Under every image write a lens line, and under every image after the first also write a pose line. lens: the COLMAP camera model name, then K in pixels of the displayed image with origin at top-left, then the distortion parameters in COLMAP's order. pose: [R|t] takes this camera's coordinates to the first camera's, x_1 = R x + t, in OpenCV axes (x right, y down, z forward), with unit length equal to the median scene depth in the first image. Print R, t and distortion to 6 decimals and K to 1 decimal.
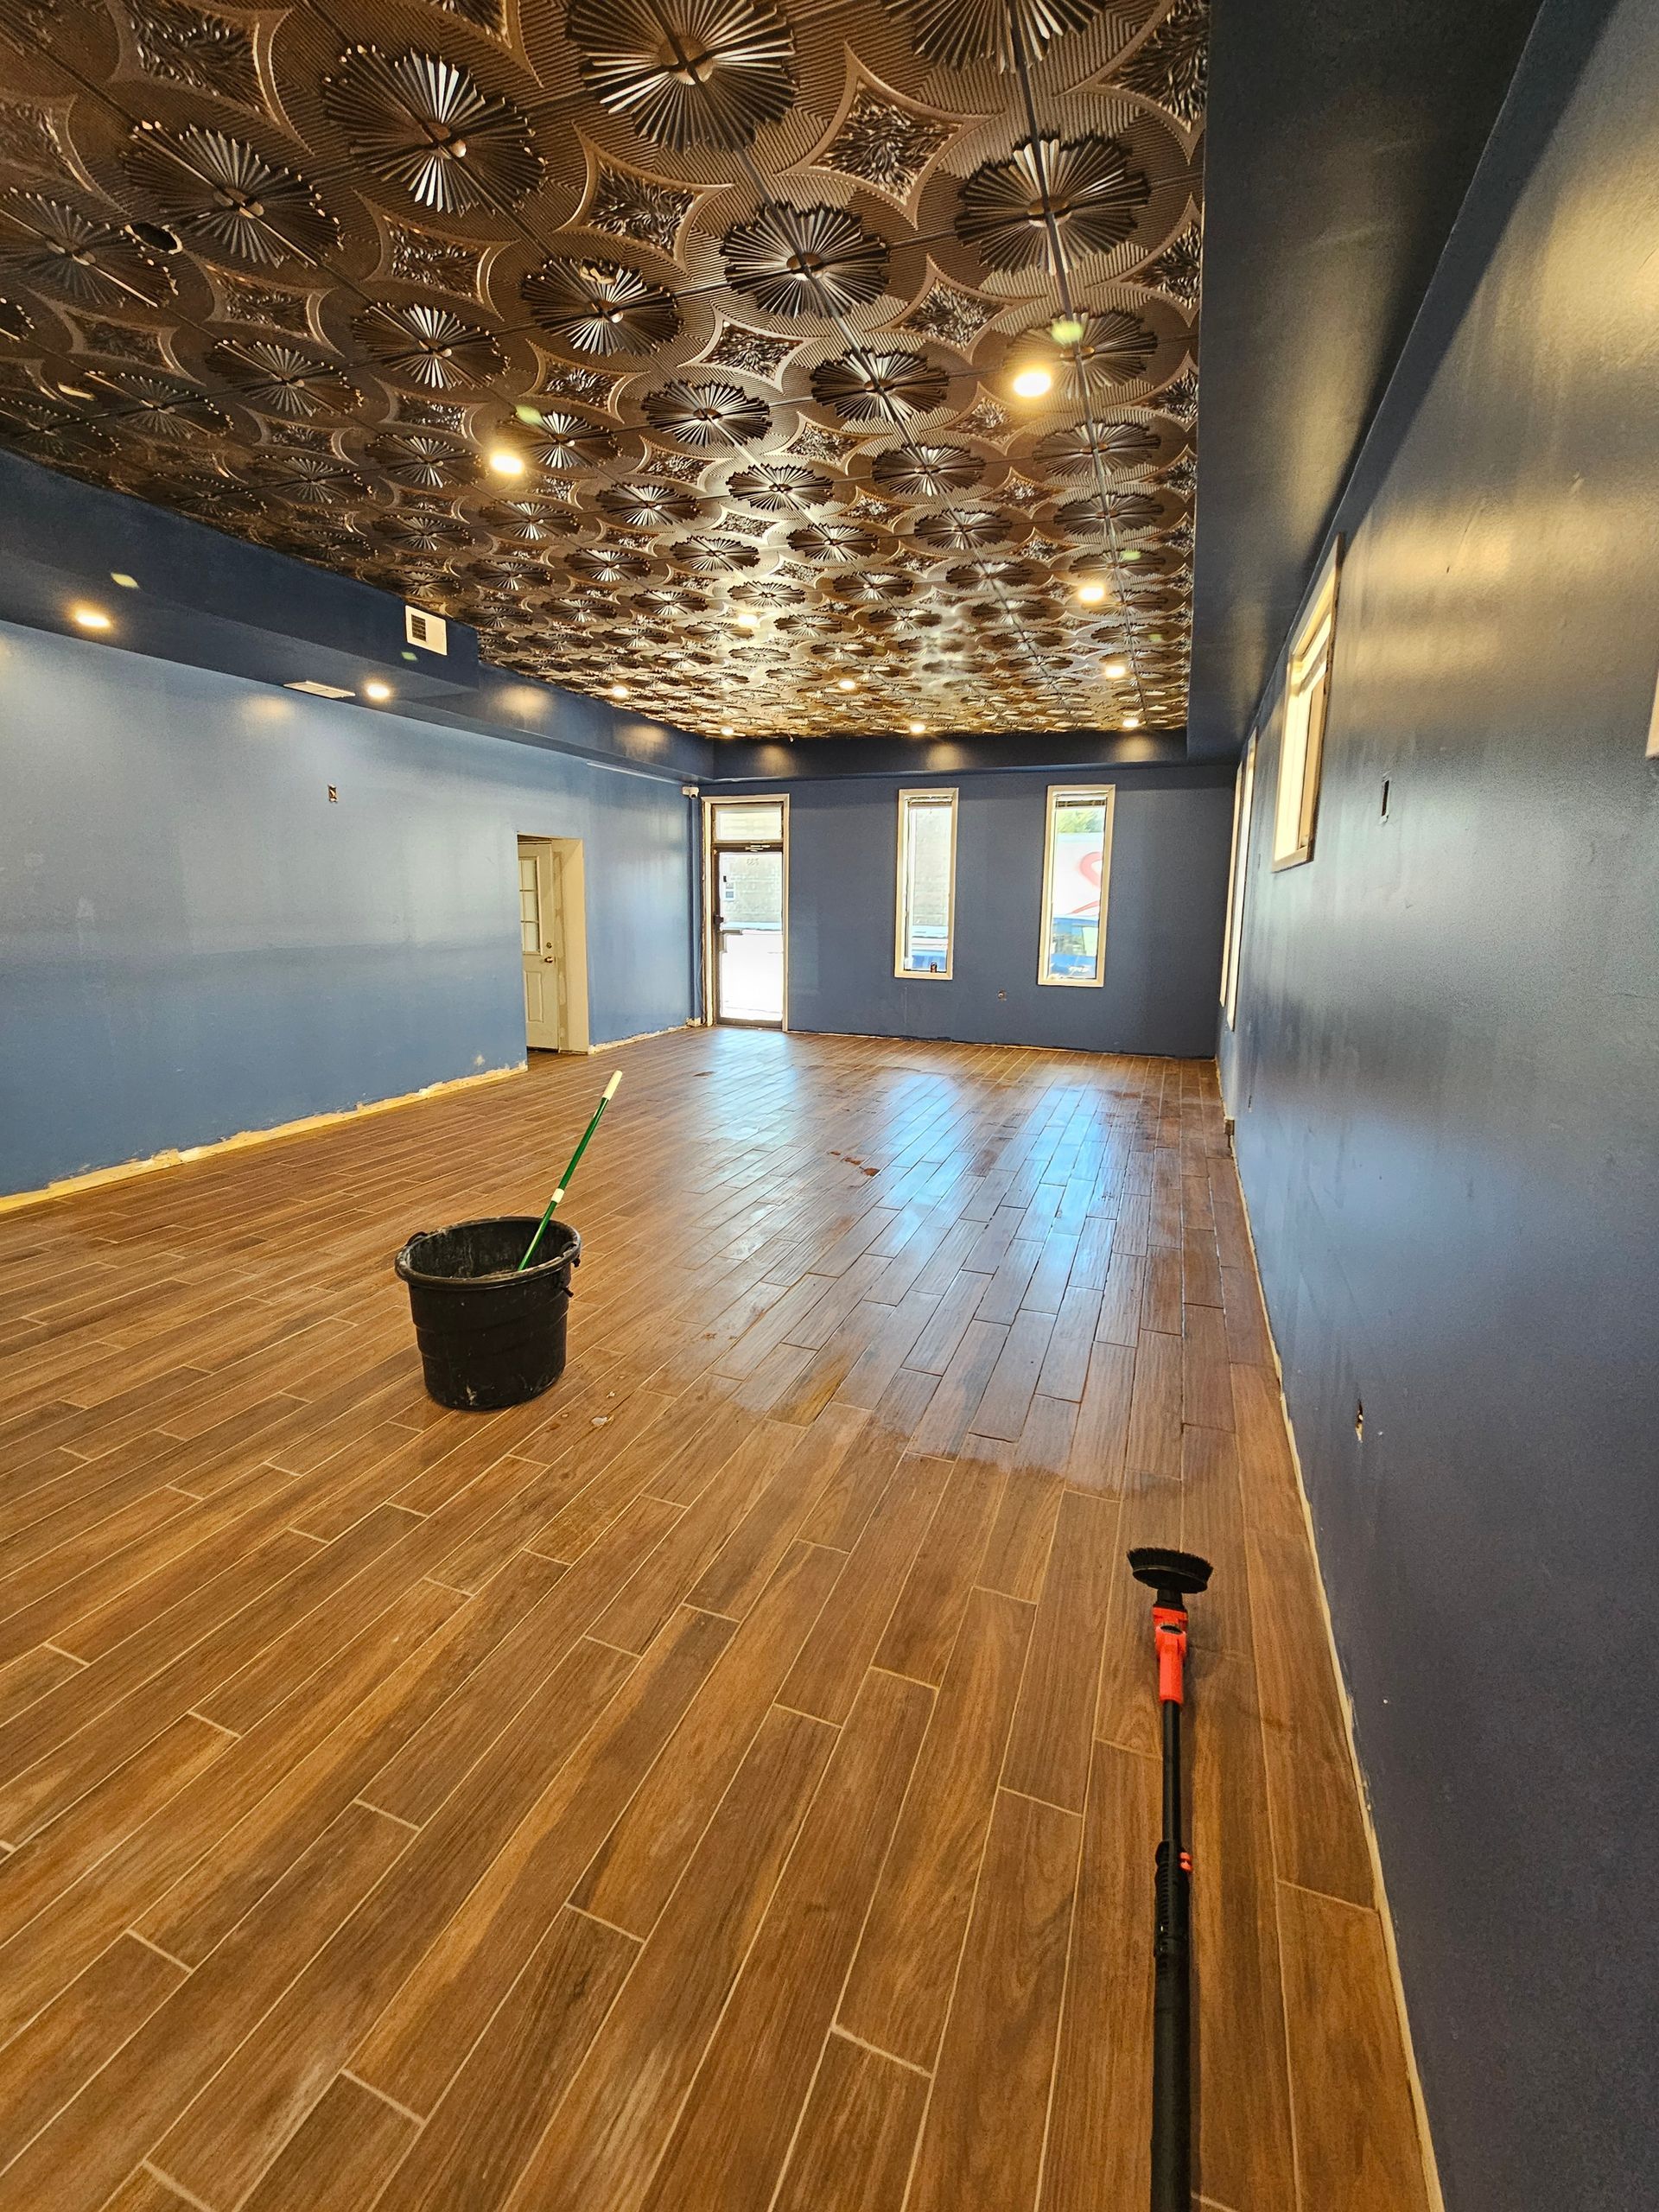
lens RADIAL K [[909.5, 0, 825.8], [0, 909.5, 1095.7], [0, 0, 1]] dist [-0.002083, 0.000036]
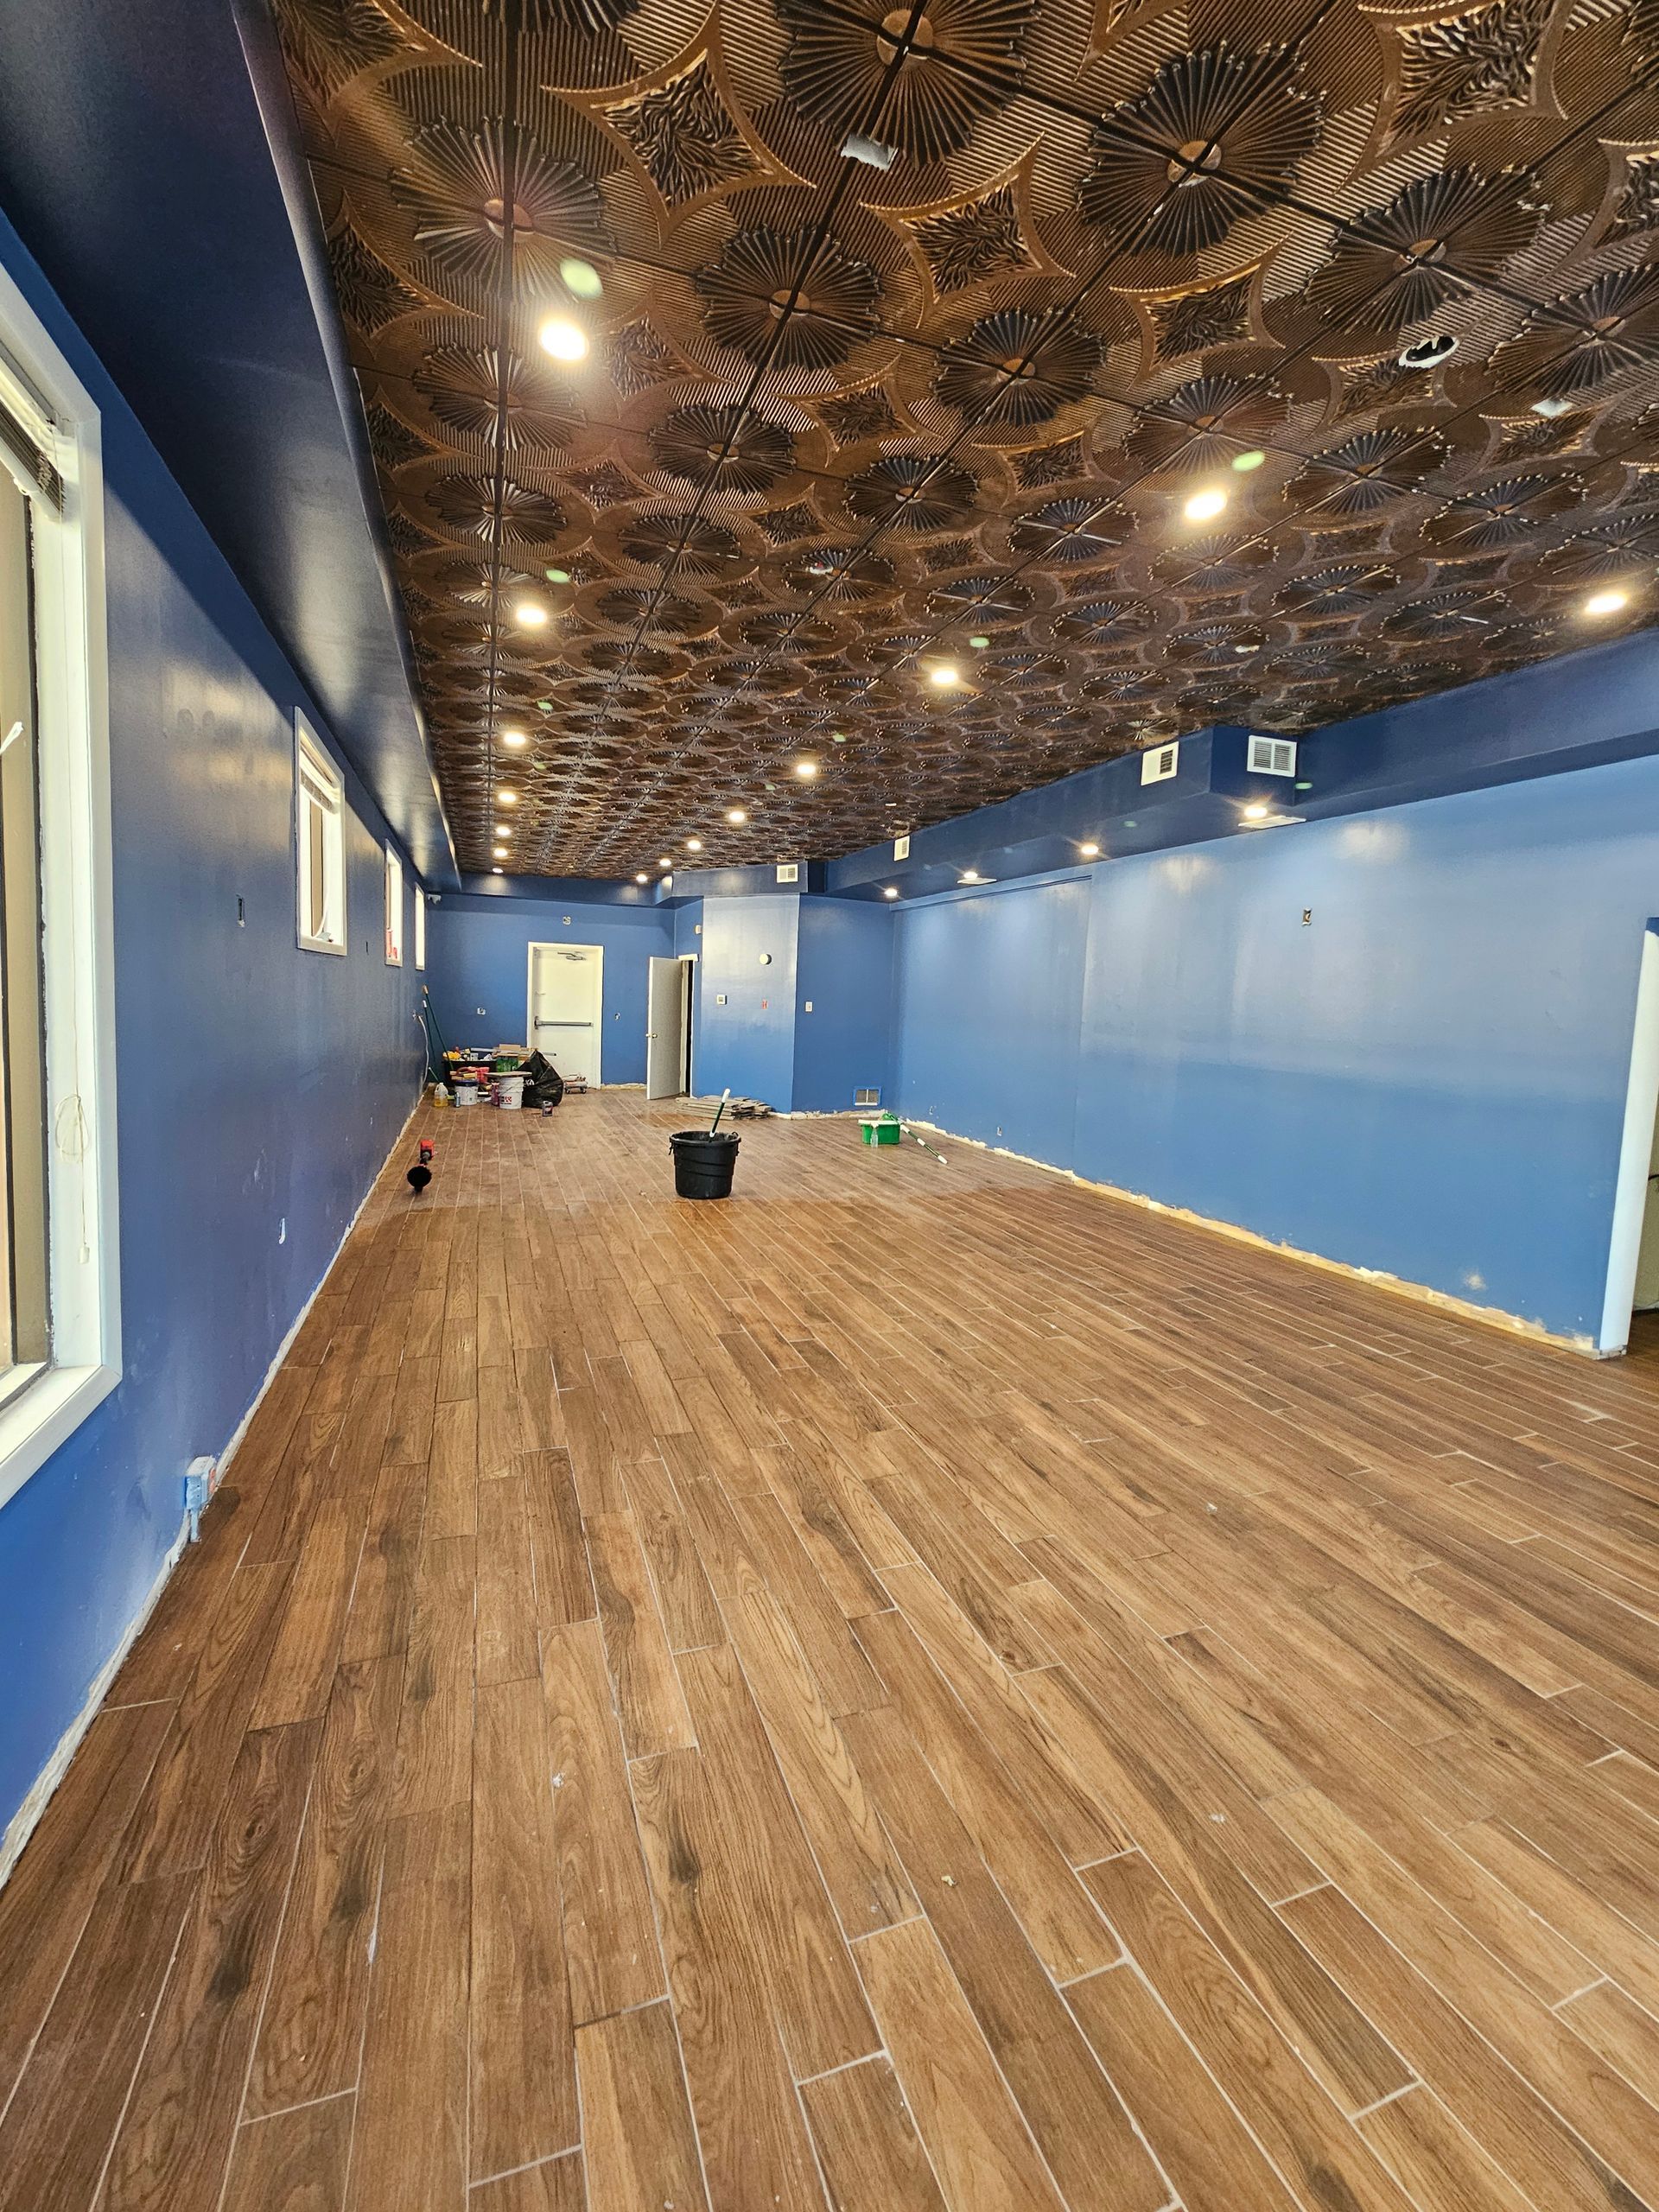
lens RADIAL K [[909.5, 0, 817.2], [0, 909.5, 1099.1], [0, 0, 1]] dist [-0.002083, 0.000036]
pose [[-0.746318, 0.043791, -0.664148, 0.536229], [-0.184125, 0.945310, 0.269235, -0.341338], [0.639615, 0.323221, -0.697438, 1.518643]]
